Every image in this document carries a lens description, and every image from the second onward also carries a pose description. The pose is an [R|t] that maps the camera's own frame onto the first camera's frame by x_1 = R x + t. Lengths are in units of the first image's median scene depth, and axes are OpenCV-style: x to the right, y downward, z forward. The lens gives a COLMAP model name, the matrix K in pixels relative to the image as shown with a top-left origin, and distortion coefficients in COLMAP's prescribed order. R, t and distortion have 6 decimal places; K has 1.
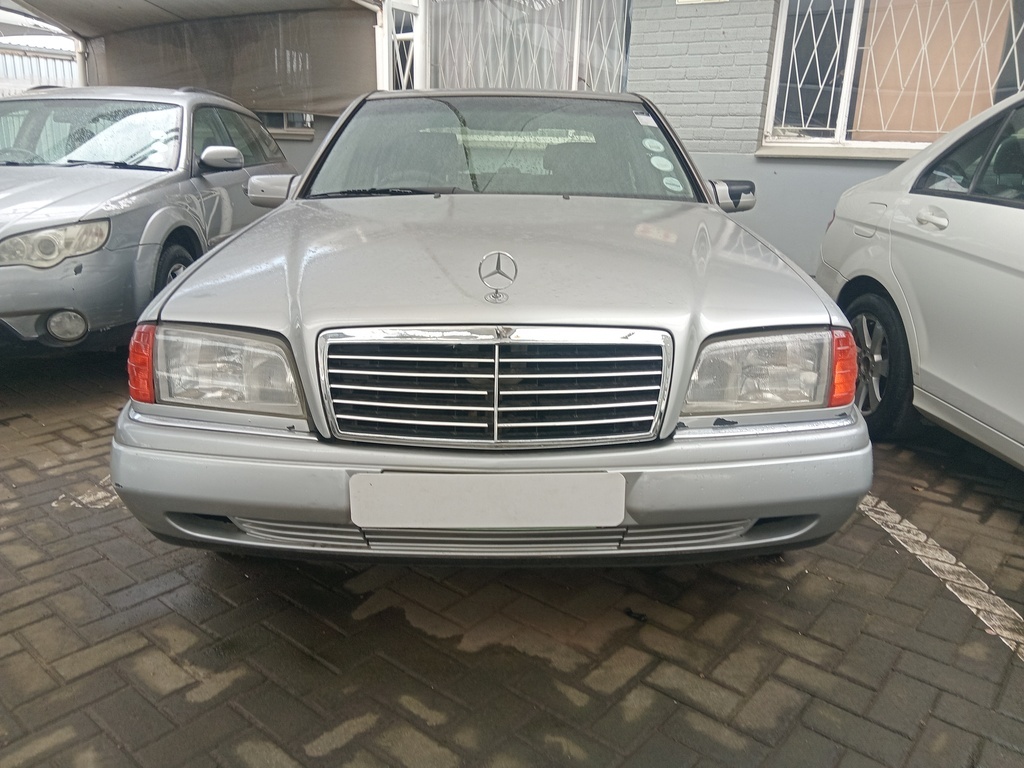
lens RADIAL K [[761.5, 0, 512.0], [0, 761.5, 384.0], [0, 0, 1]] dist [0.094806, -0.137525]
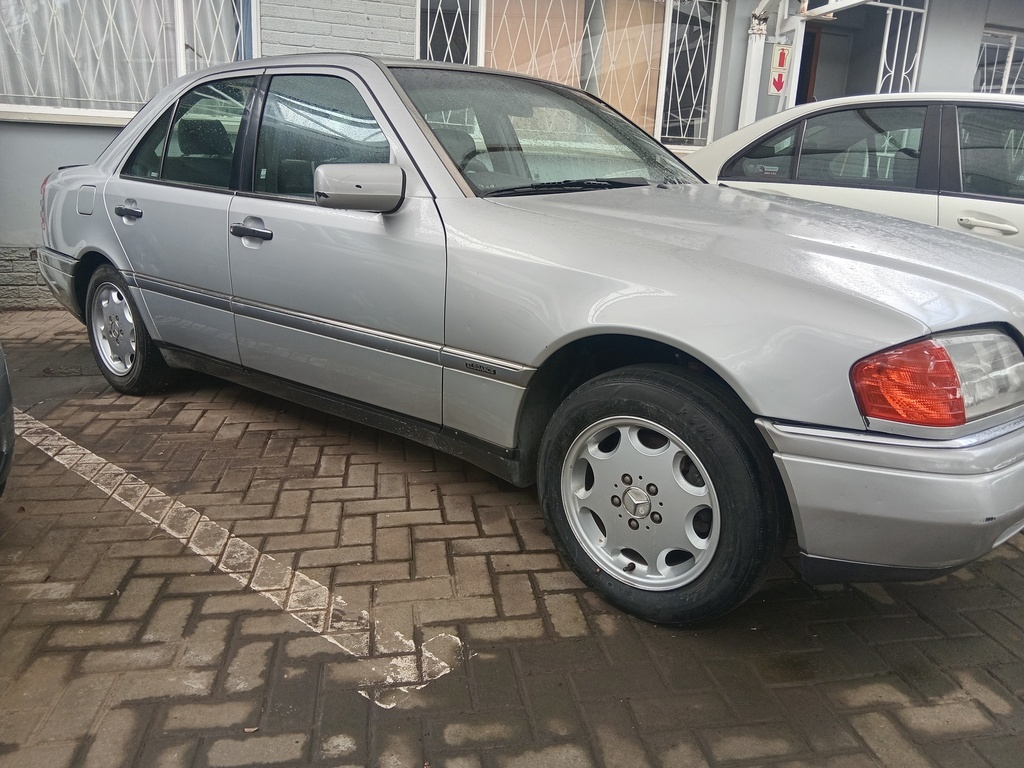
lens RADIAL K [[761.5, 0, 512.0], [0, 761.5, 384.0], [0, 0, 1]] dist [0.094806, -0.137525]
pose [[0.654147, -0.209652, 0.726731, -1.222249], [0.196894, 0.974892, 0.104014, -0.182348], [-0.730291, 0.075049, 0.679001, 0.652872]]
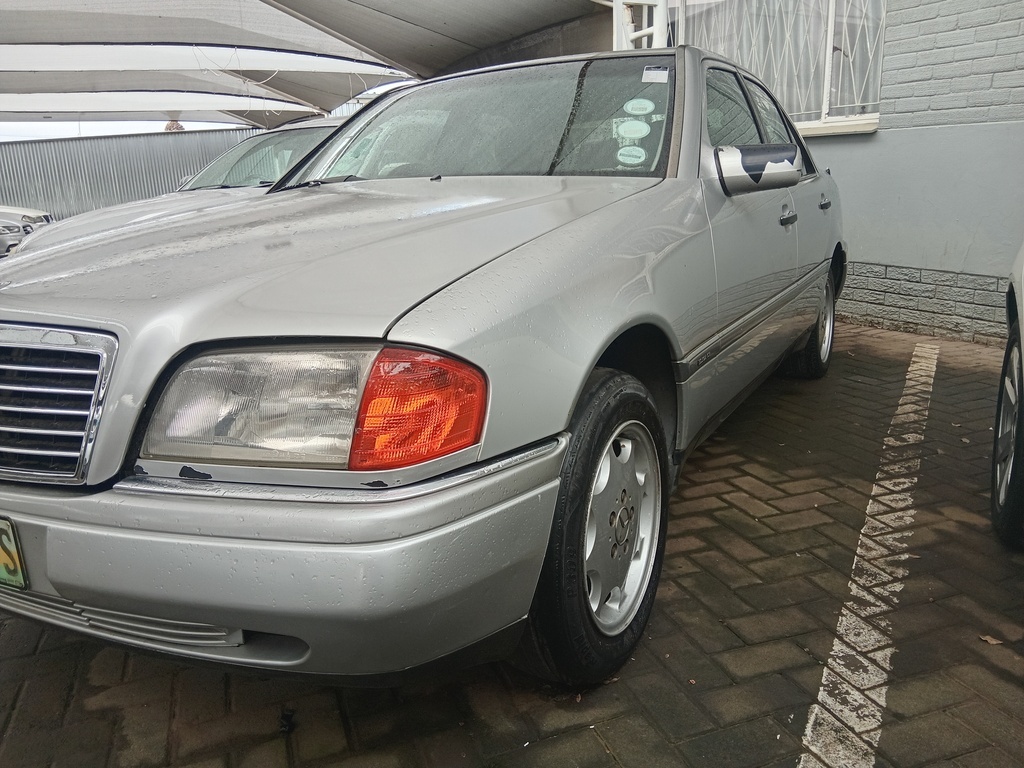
lens RADIAL K [[761.5, 0, 512.0], [0, 761.5, 384.0], [0, 0, 1]] dist [0.094806, -0.137525]
pose [[0.870220, 0.067431, -0.488027, 0.697098], [-0.079117, 0.996860, -0.003339, -0.040579], [0.486270, 0.041517, 0.872822, 0.438064]]
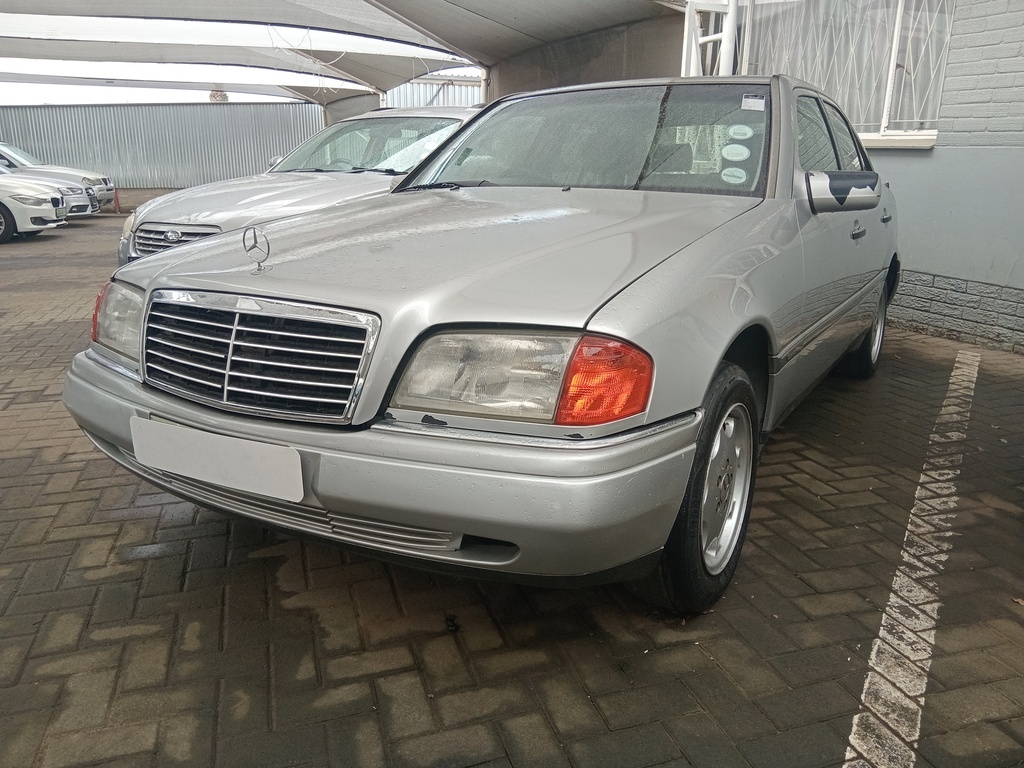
lens RADIAL K [[761.5, 0, 512.0], [0, 761.5, 384.0], [0, 0, 1]] dist [0.094806, -0.137525]
pose [[0.851756, 0.127301, -0.508238, 0.667937], [-0.134846, 0.990619, 0.022138, -0.022009], [0.506288, 0.049677, 0.860932, 0.211074]]
